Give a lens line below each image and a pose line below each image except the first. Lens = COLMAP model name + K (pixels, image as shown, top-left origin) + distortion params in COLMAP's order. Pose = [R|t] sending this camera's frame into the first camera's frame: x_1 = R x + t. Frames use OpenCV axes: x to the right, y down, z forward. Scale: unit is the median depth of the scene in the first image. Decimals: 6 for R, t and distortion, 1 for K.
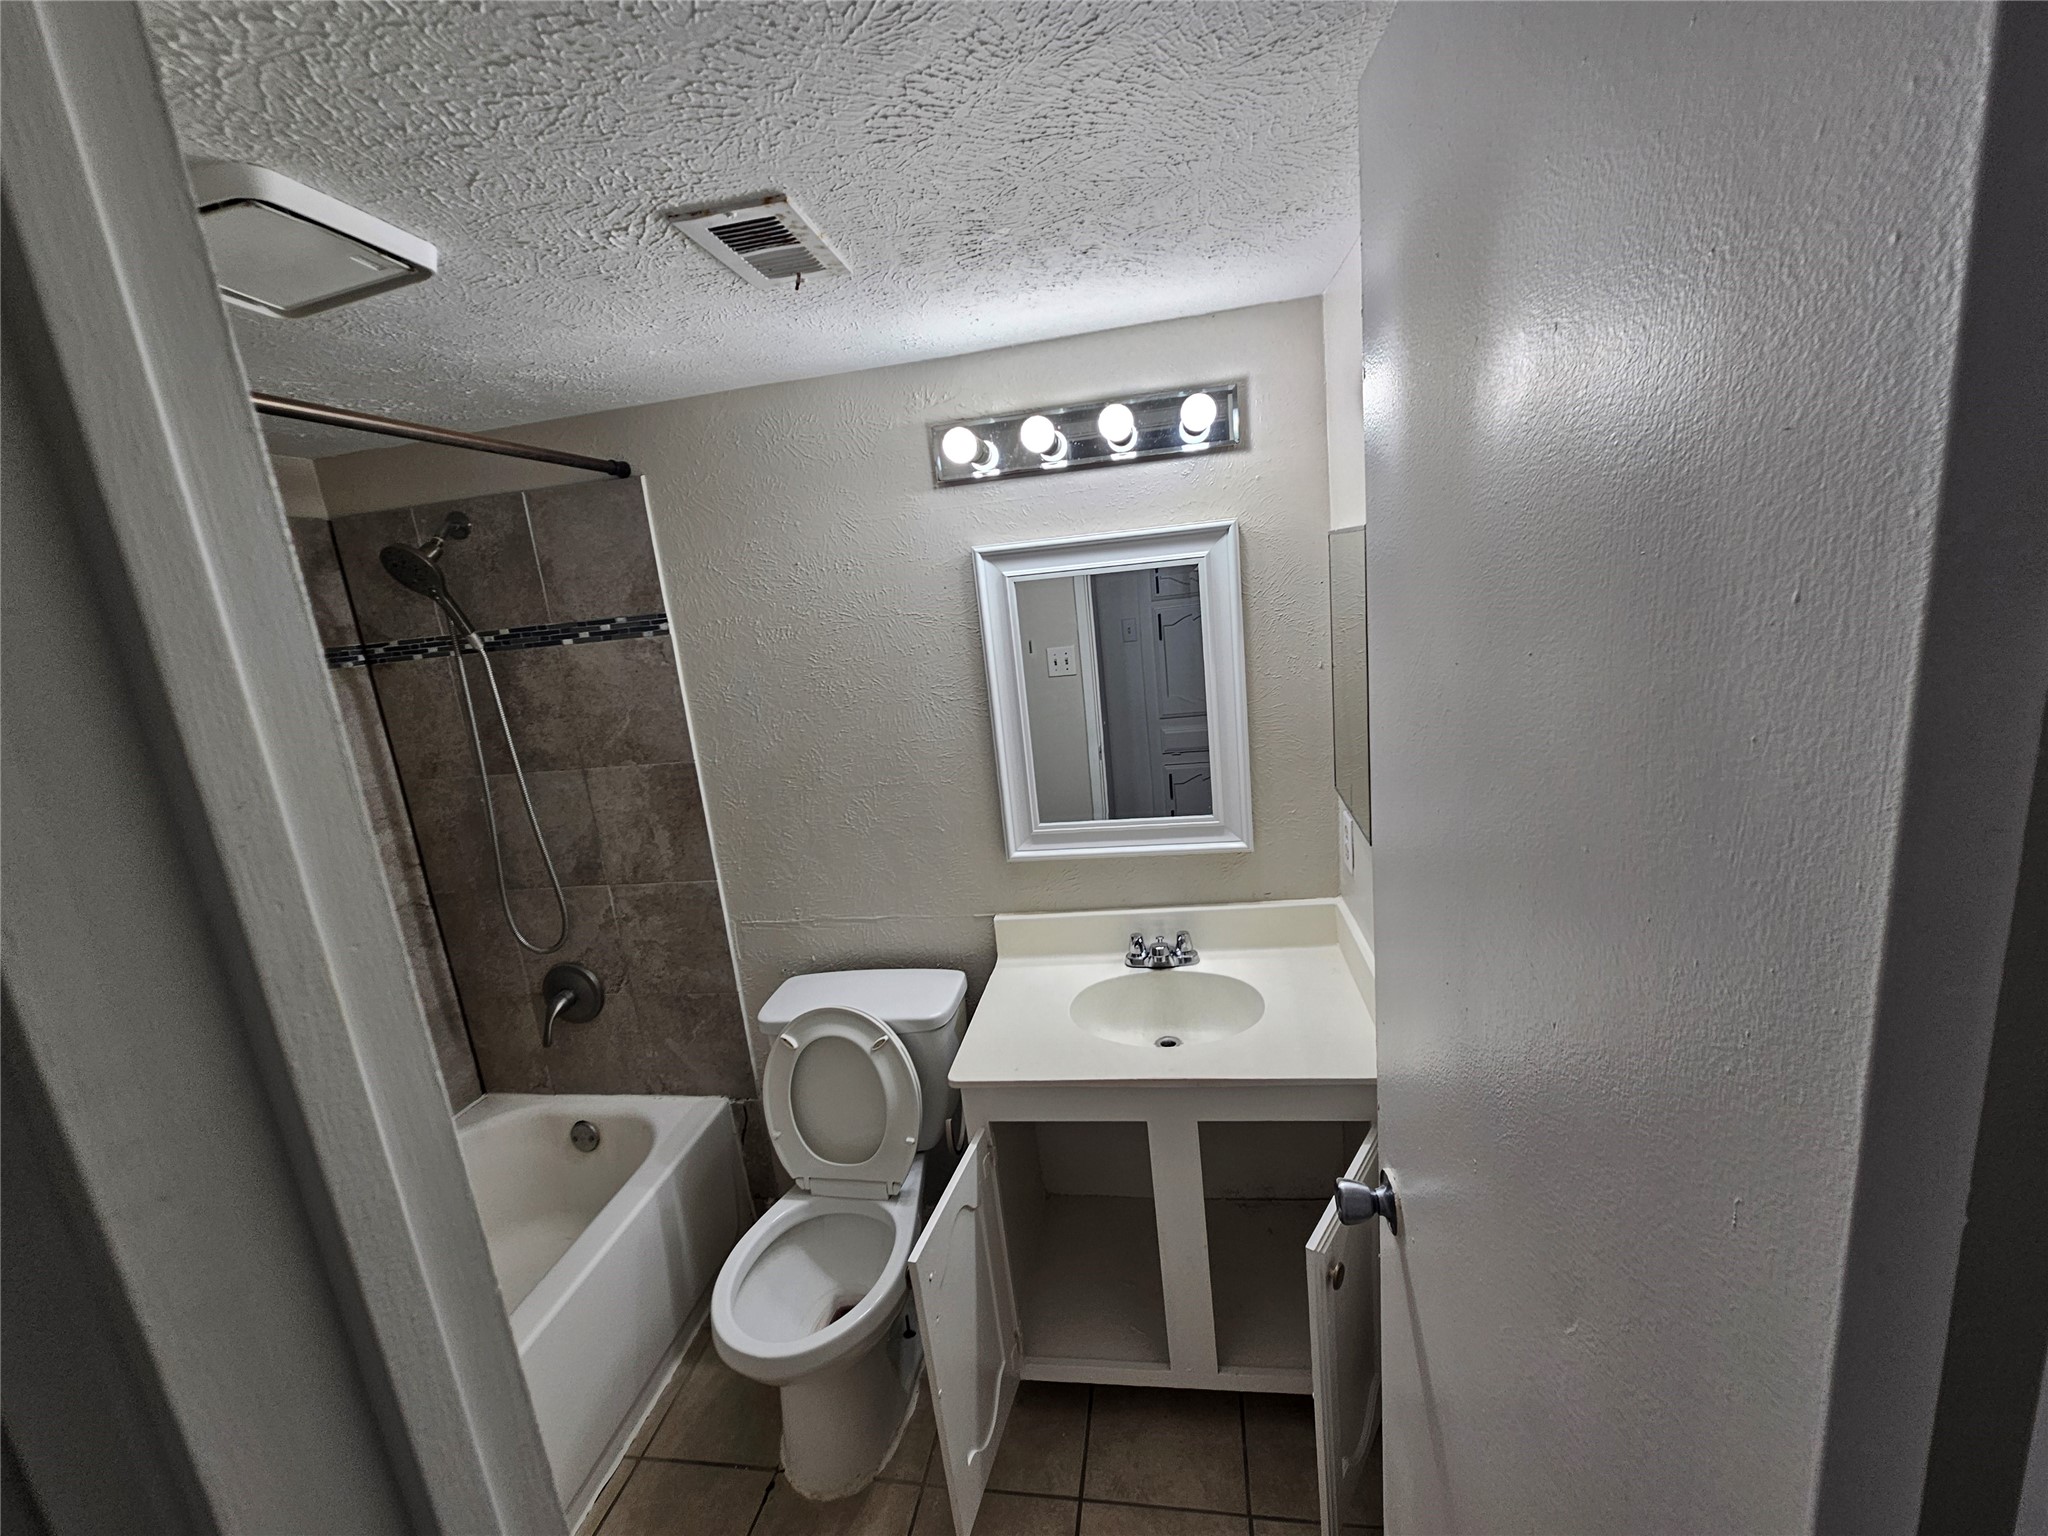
lens RADIAL K [[851.7, 0, 1027.7], [0, 851.7, 766.2], [0, 0, 1]] dist [-0.003028, 0.000012]
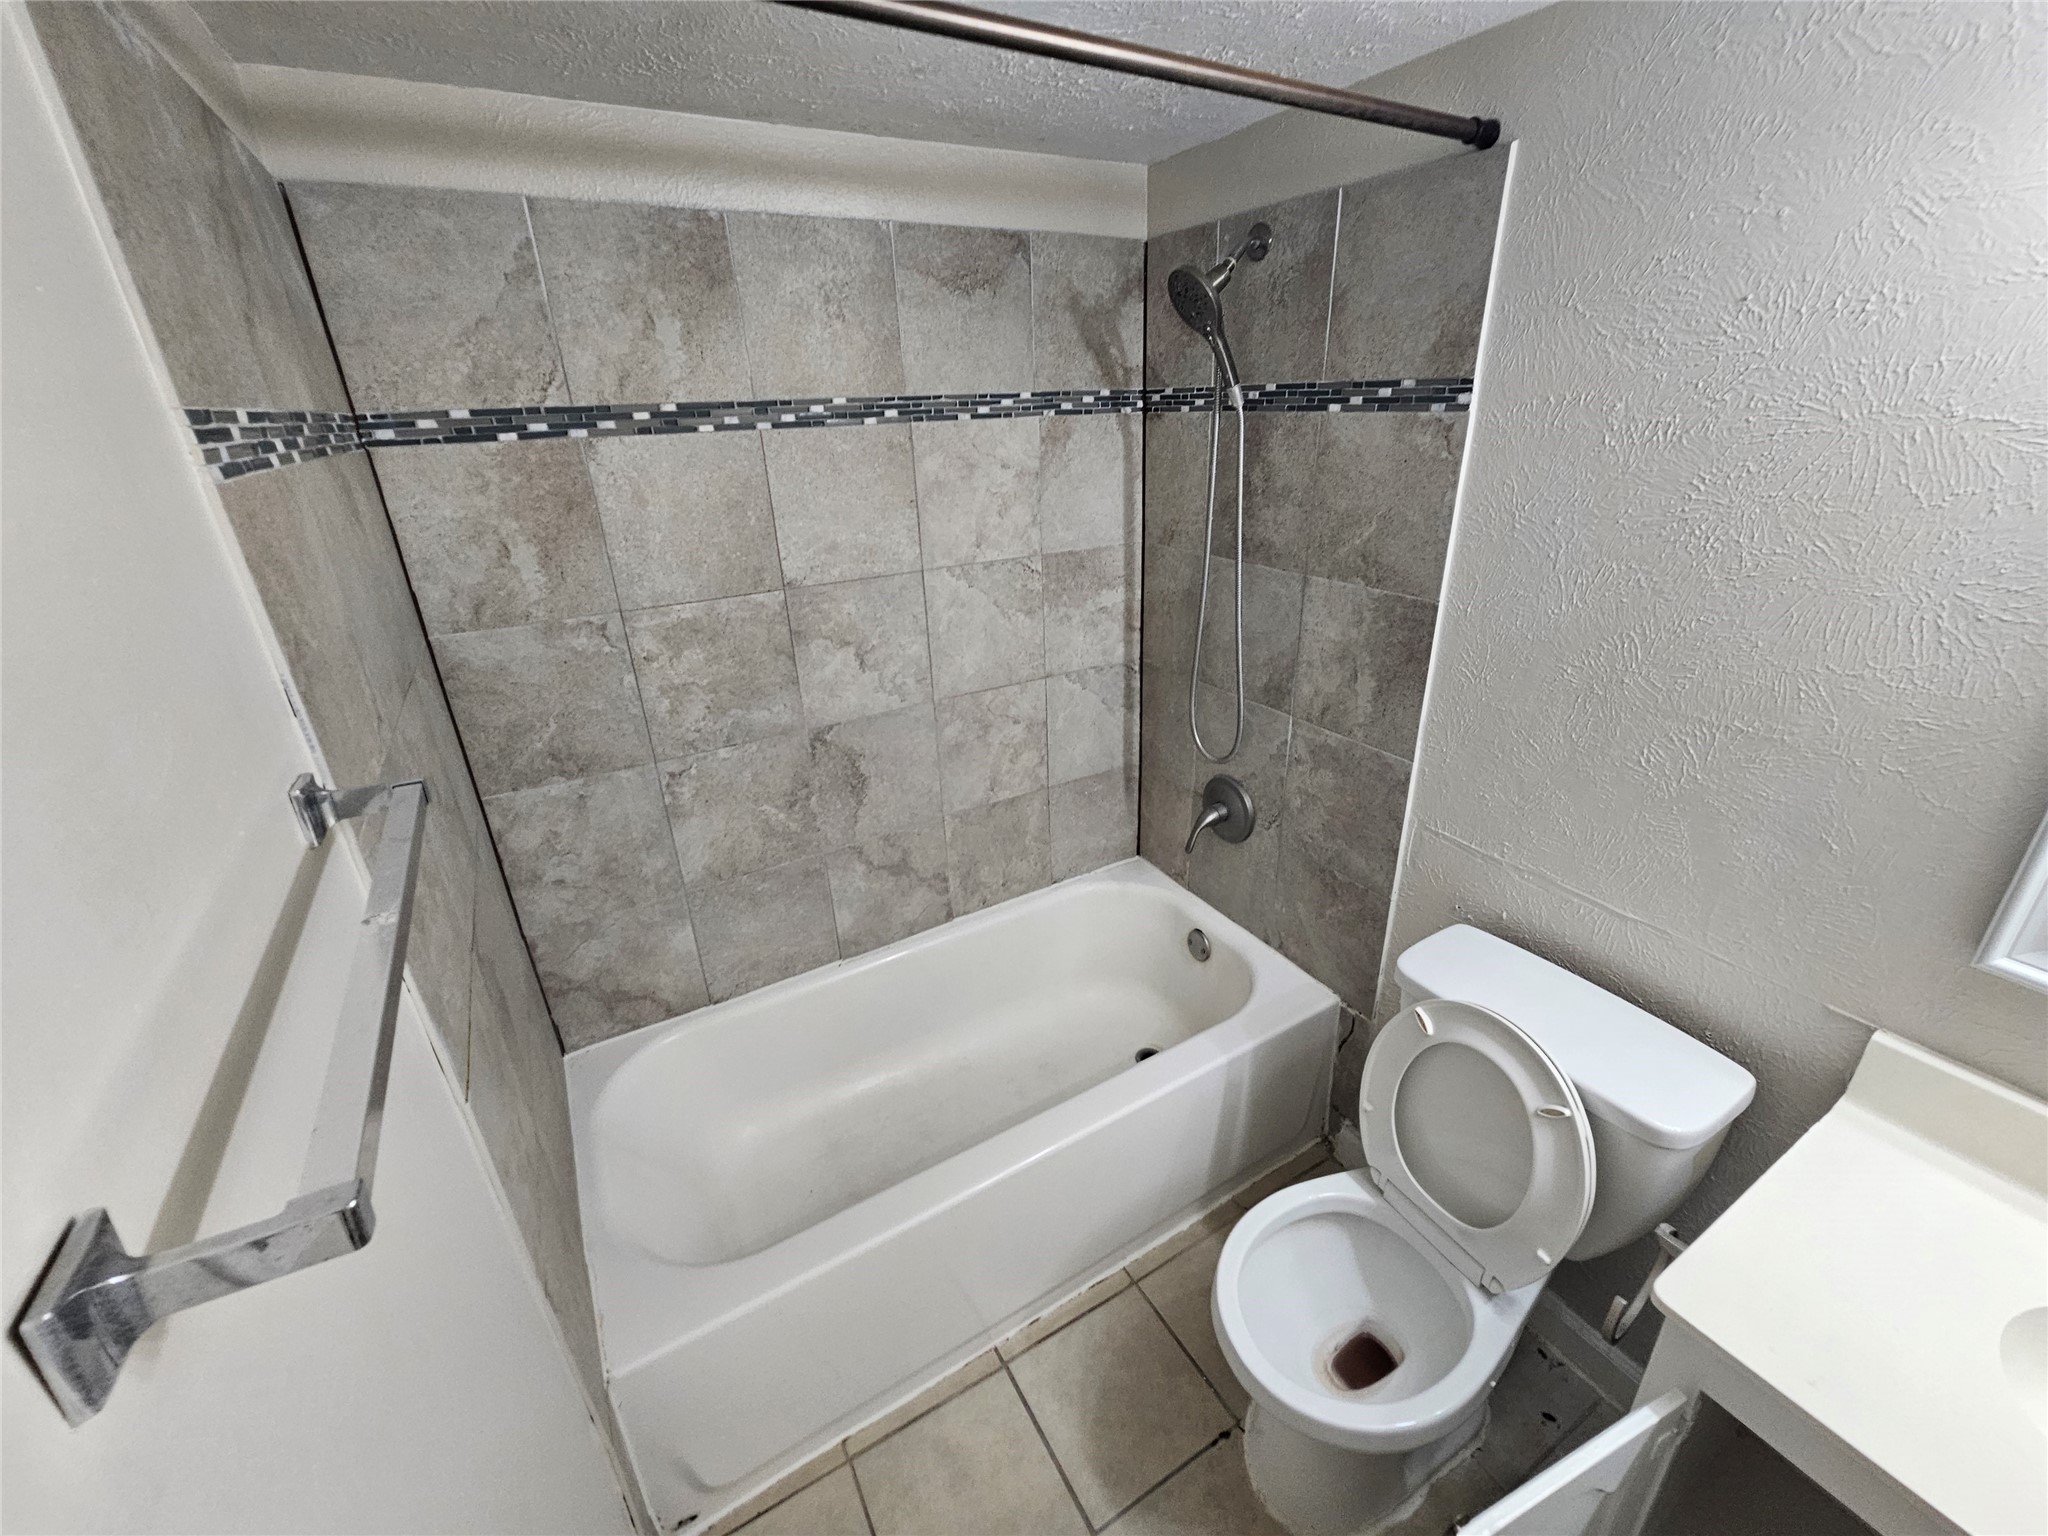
lens RADIAL K [[851.7, 0, 1030.2], [0, 851.7, 763.1], [0, 0, 1]] dist [-0.003028, 0.000012]
pose [[0.649235, 0.373797, -0.662397, -0.086900], [-0.197099, 0.923836, 0.328146, -0.046555], [0.734606, -0.082487, 0.673462, 0.246093]]
